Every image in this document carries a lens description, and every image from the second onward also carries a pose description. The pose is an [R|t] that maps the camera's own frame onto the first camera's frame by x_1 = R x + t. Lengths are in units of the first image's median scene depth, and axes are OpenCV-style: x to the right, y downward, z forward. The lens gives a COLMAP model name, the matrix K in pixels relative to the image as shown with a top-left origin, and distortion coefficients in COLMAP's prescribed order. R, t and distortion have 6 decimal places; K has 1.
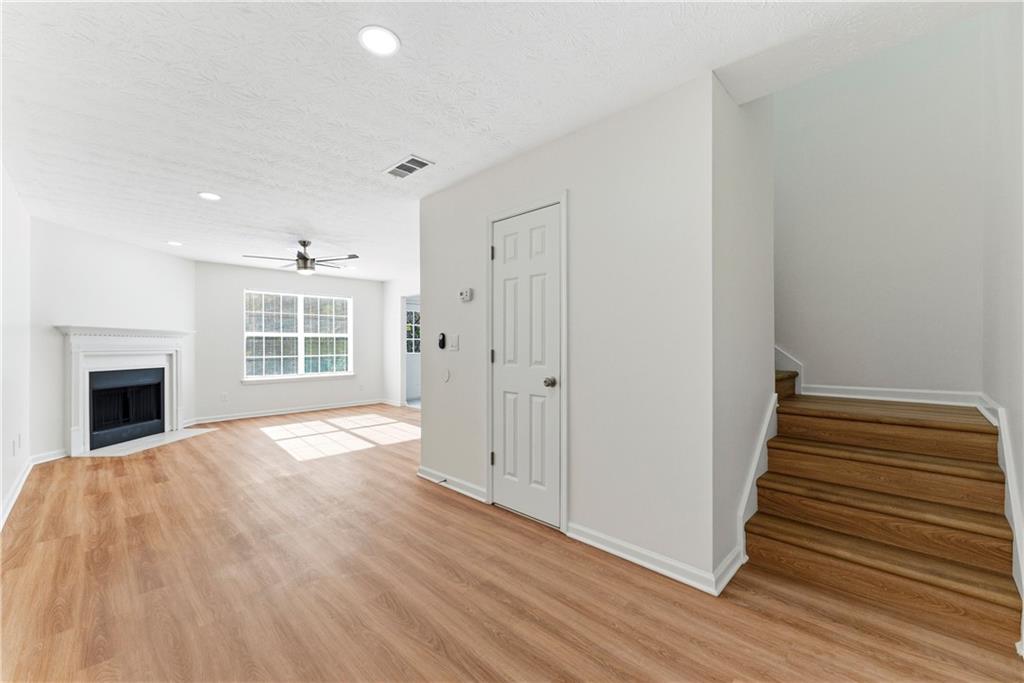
lens RADIAL K [[412.1, 0, 511.1], [0, 412.1, 345.2], [0, 0, 1]] dist [-0.001276, -0.000125]
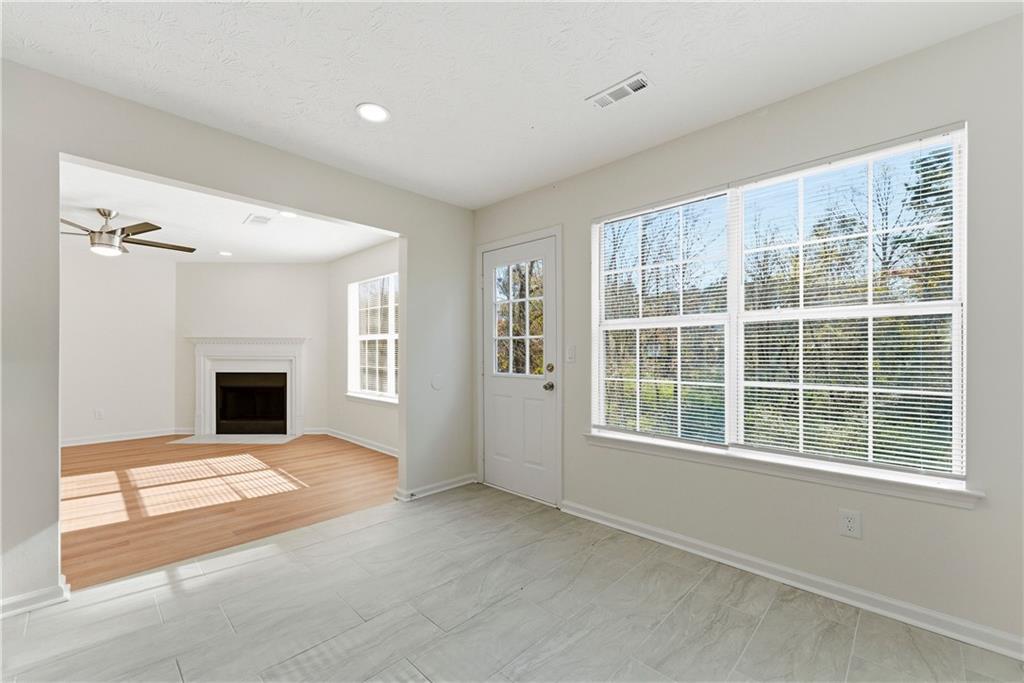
lens RADIAL K [[412.1, 0, 511.1], [0, 412.1, 345.2], [0, 0, 1]] dist [-0.001276, -0.000125]
pose [[-0.000426, -0.004621, -0.999989, 0.209386], [0.004238, 0.999980, -0.004622, -0.007760], [0.999991, -0.004240, -0.000406, 1.572770]]
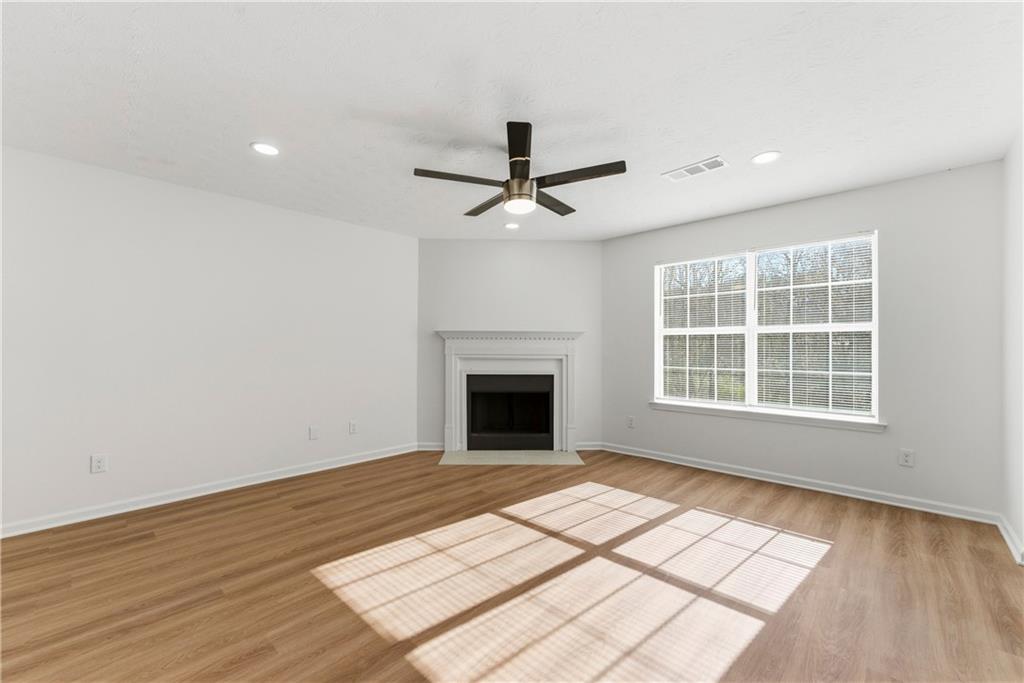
lens RADIAL K [[412.1, 0, 511.1], [0, 412.1, 345.2], [0, 0, 1]] dist [-0.001276, -0.000125]
pose [[0.009358, 0.001117, -0.999956, 0.014619], [0.000919, 0.999999, 0.001126, -0.008207], [0.999956, -0.000929, 0.009357, 0.903273]]
